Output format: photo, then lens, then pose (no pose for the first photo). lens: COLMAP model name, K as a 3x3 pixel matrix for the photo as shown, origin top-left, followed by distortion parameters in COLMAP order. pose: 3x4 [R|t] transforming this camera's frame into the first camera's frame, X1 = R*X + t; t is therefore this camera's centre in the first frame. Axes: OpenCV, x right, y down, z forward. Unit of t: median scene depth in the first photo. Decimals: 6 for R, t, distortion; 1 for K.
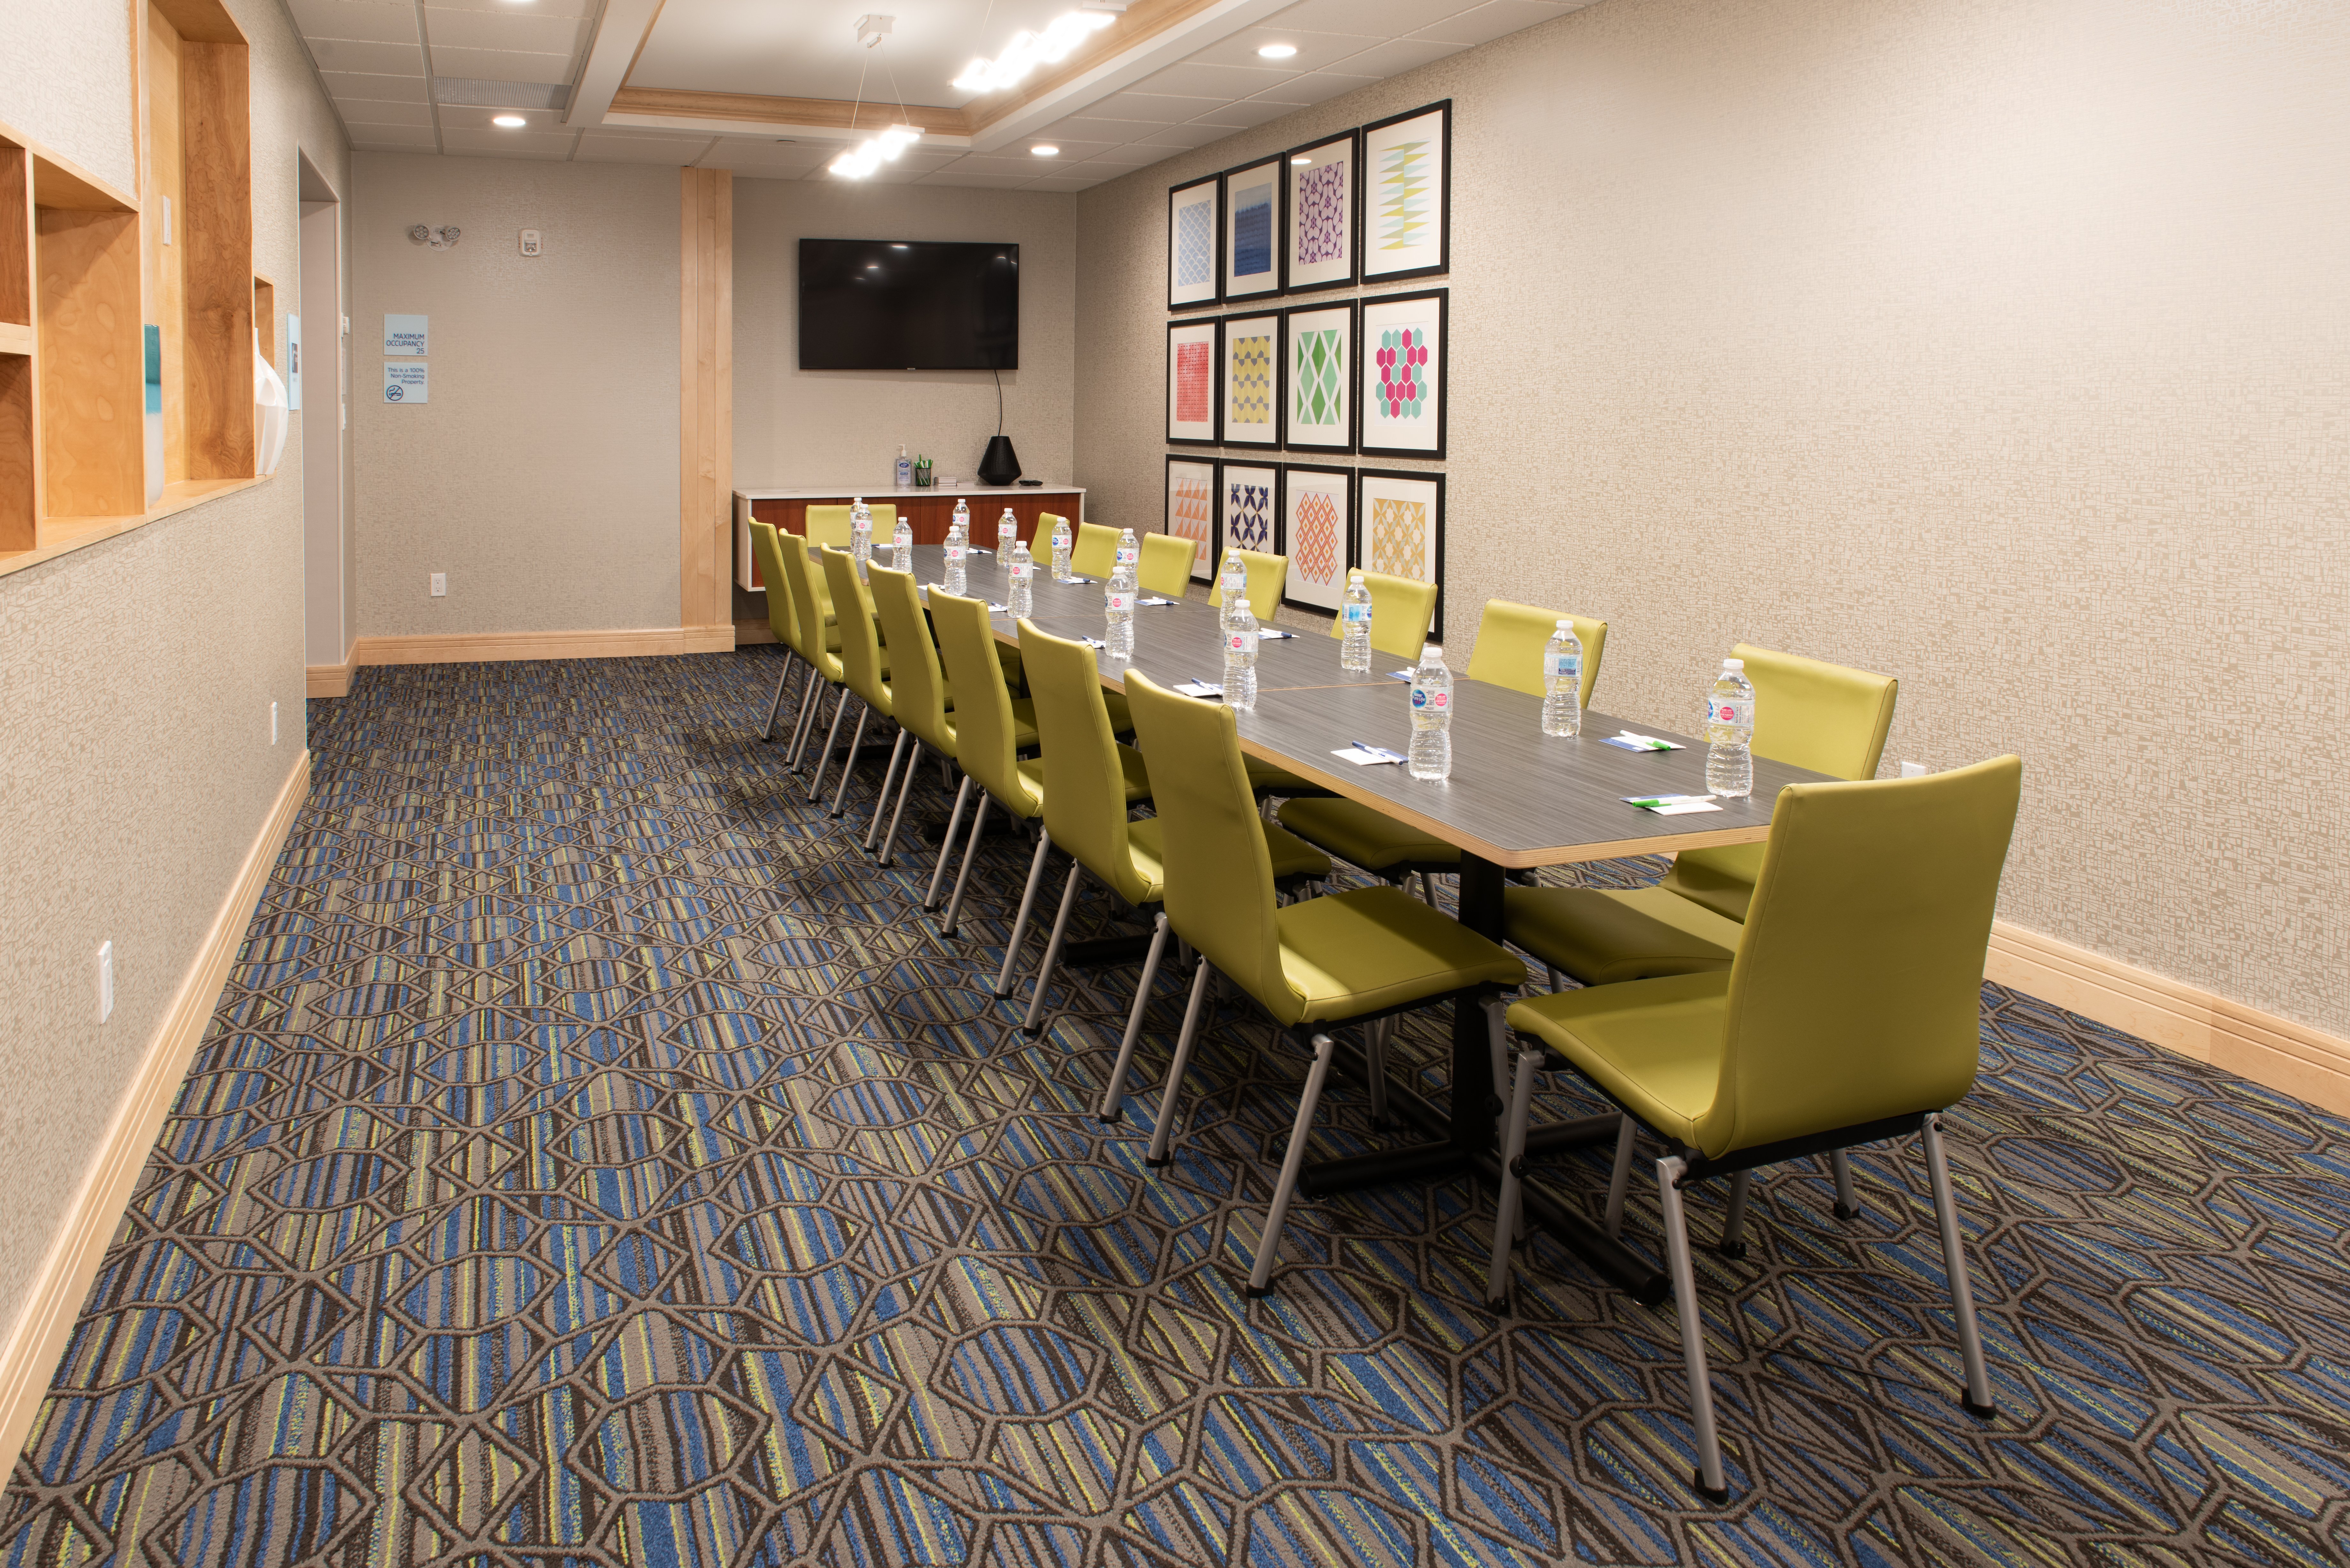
lens RADIAL K [[1683.4, 0, 1175.0], [0, 1683.4, 784.0], [0, 0, 1]] dist [-0.007273, -0.151024]
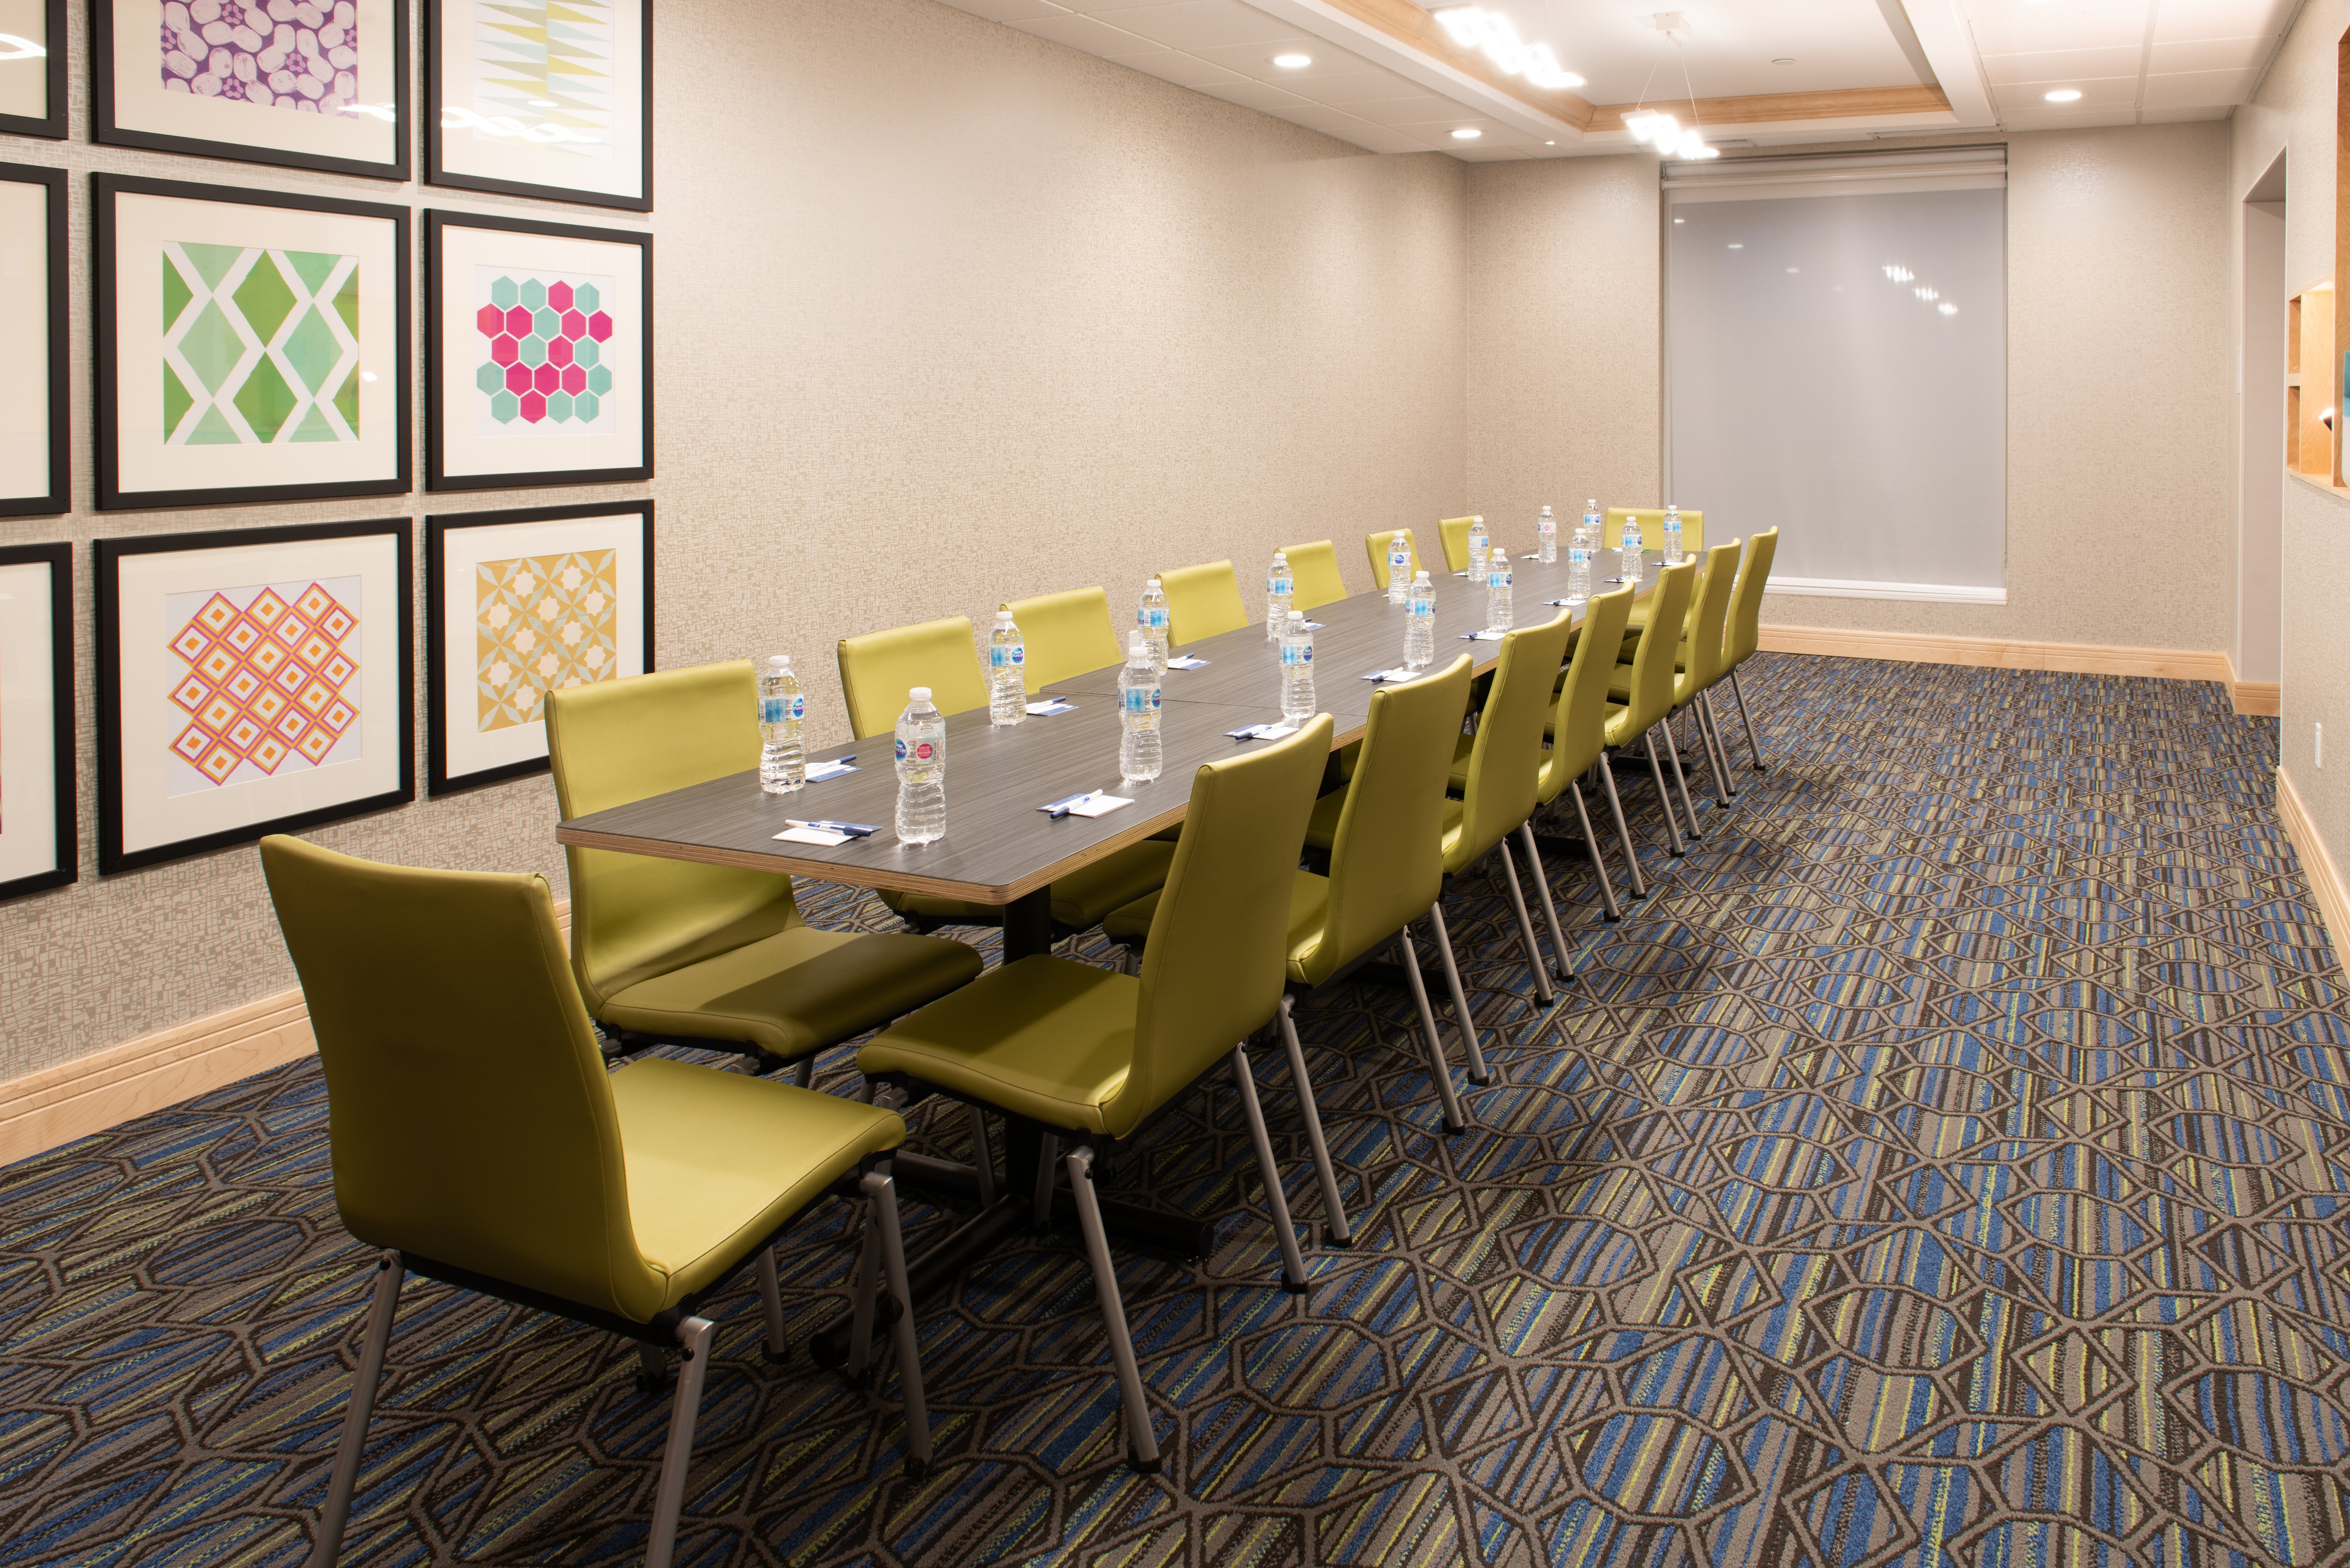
lens RADIAL K [[1595.5, 0, 1175.0], [0, 1595.5, 784.0], [0, 0, 1]] dist [-0.051130, -0.026670]
pose [[-0.630902, -0.189678, 0.752320, -0.647224], [0.159884, 0.917060, 0.365293, -0.369636], [-0.759210, 0.350748, -0.548248, 1.624221]]
